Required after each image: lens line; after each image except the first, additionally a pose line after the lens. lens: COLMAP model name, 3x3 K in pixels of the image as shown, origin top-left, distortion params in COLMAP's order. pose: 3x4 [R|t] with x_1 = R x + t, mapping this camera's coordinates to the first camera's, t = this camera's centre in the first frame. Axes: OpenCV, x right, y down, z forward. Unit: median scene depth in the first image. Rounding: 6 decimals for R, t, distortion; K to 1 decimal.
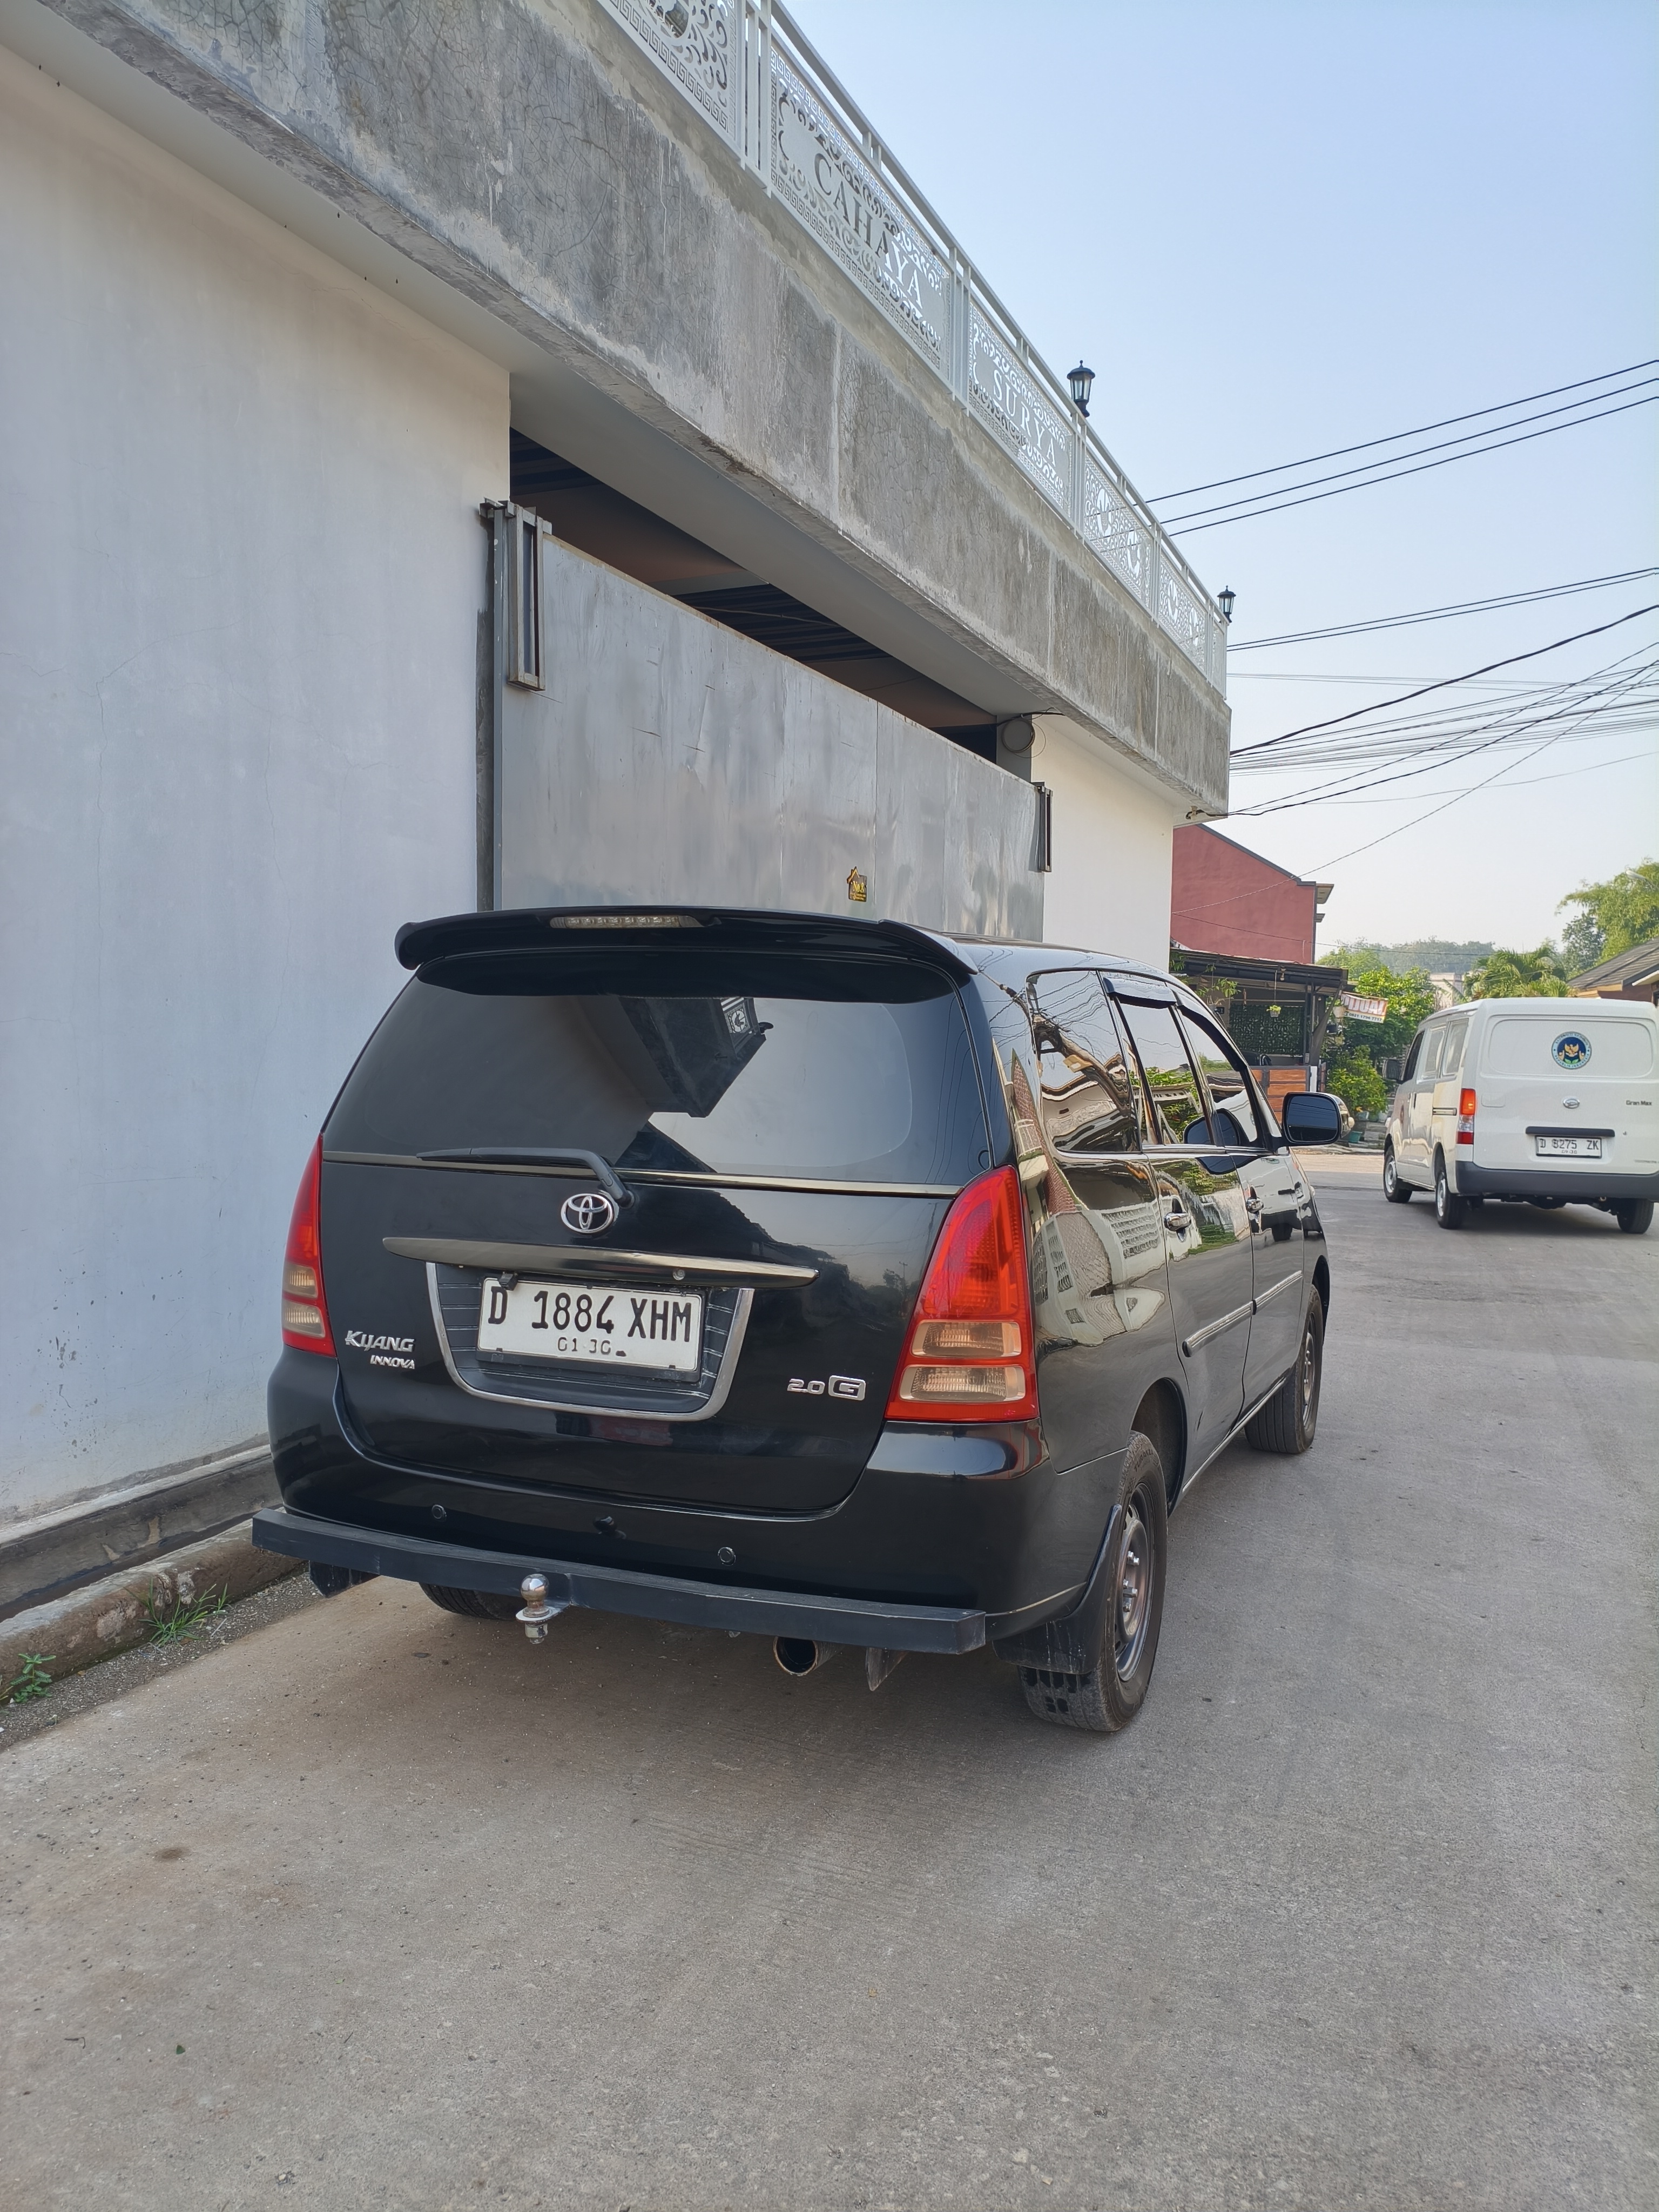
lens RADIAL K [[1706.7, 0, 830.8], [0, 1706.7, 1119.6], [0, 0, 1]] dist [0.004184, -0.006443]
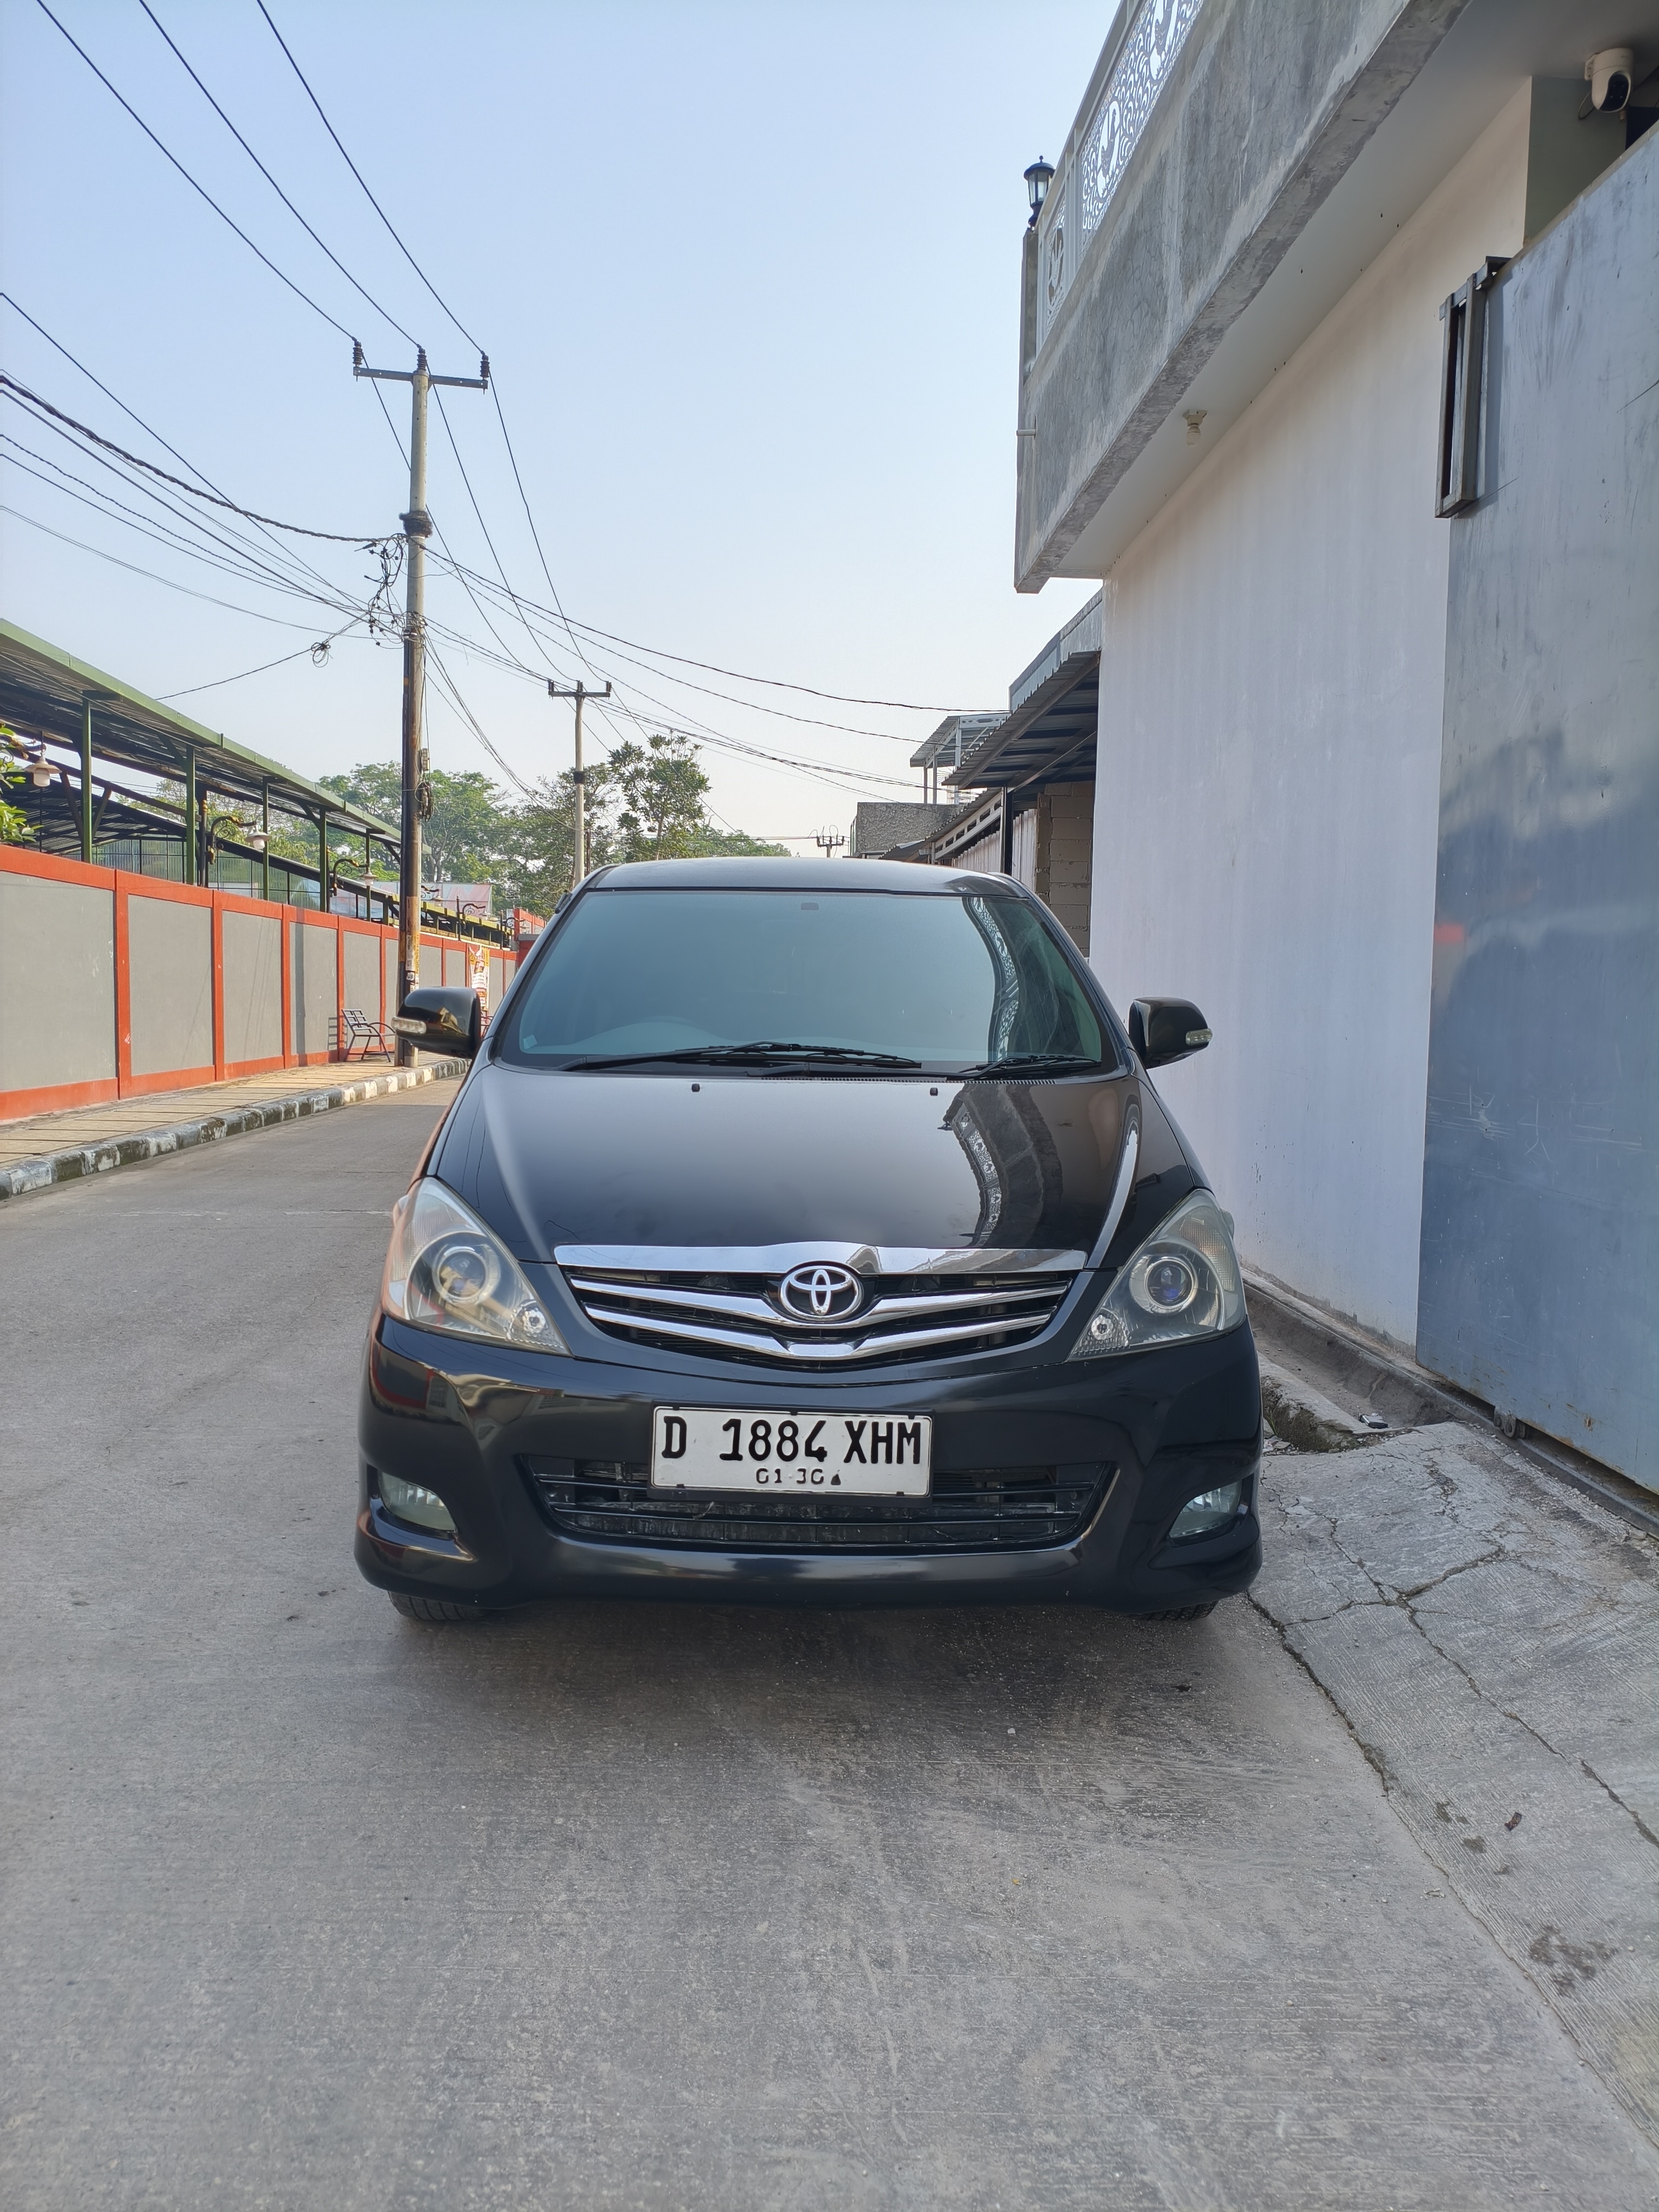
lens RADIAL K [[1701.1, 0, 840.4], [0, 1701.1, 1111.6], [0, 0, 1]] dist [0.010164, -0.027256]
pose [[-0.902733, -0.003540, -0.430186, 0.562261], [-0.057181, 0.992081, 0.111827, -0.070873], [0.426383, 0.125549, -0.895787, 2.210650]]
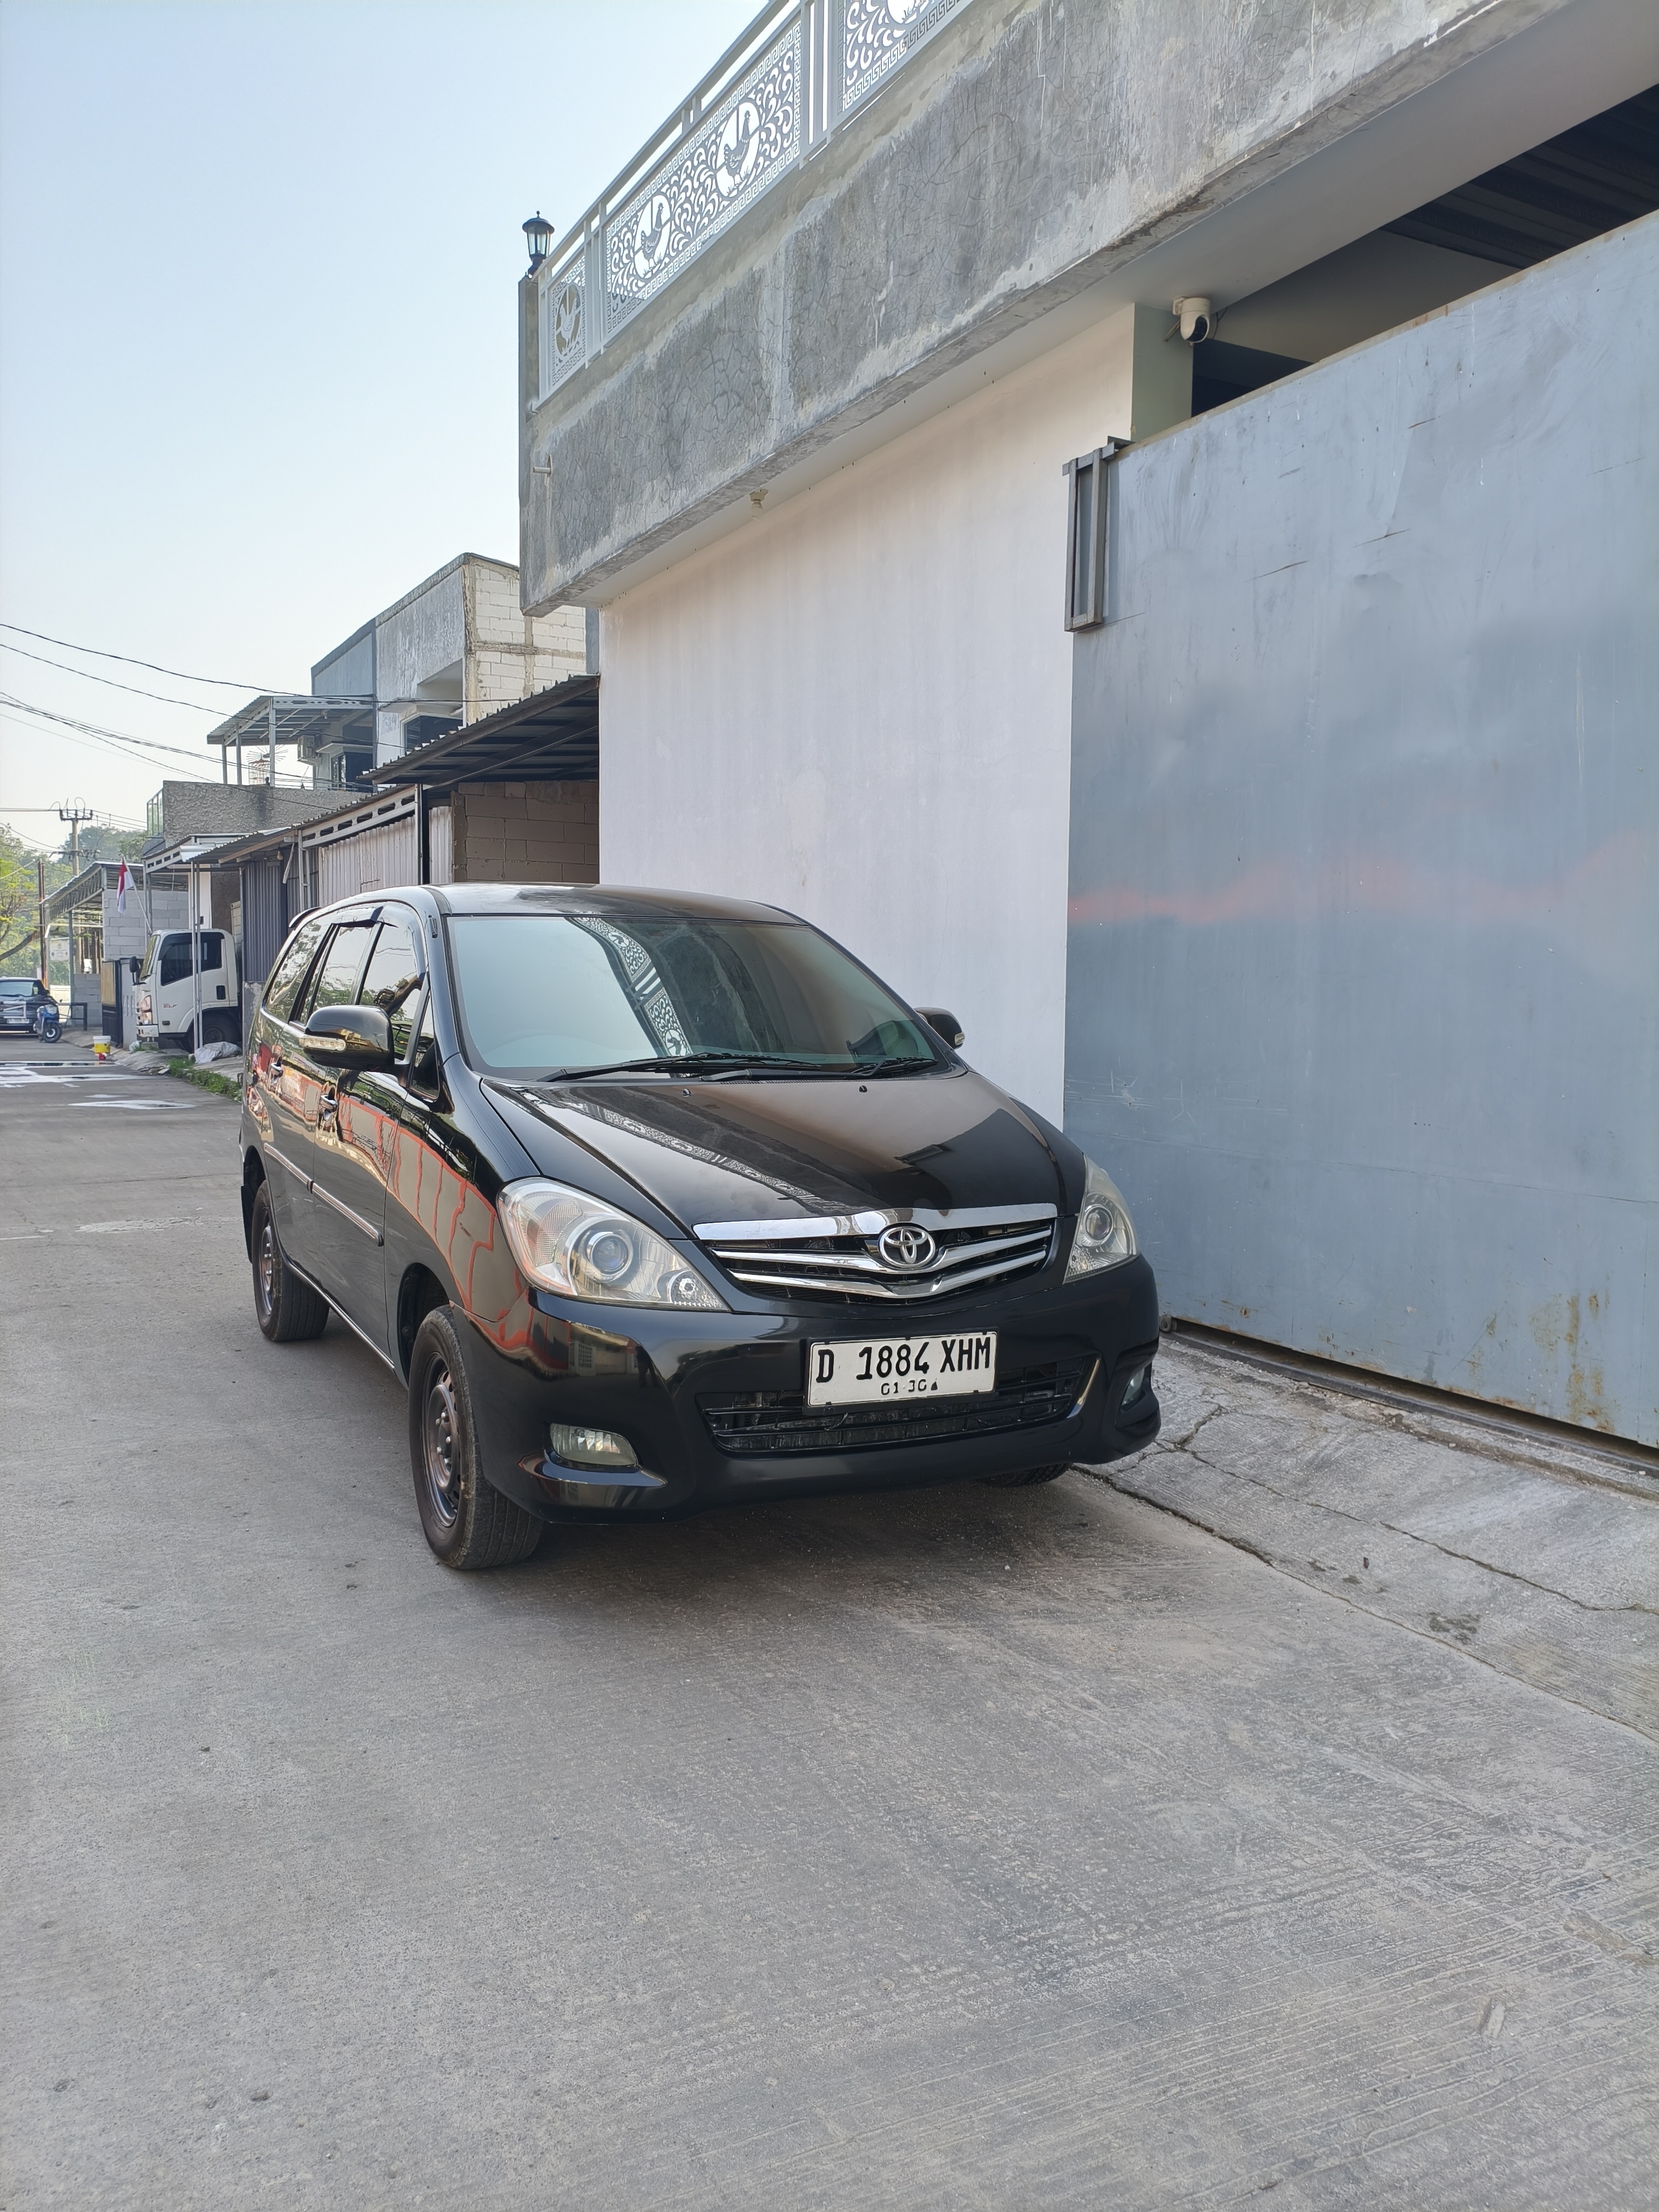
lens RADIAL K [[1688.4, 0, 829.5], [0, 1688.4, 1106.0], [0, 0, 1]] dist [0.074284, -0.169140]
pose [[-0.644214, 0.030139, -0.764251, 0.960111], [-0.063001, 0.993737, 0.092295, -0.075431], [0.762246, 0.107606, -0.638280, 2.138861]]
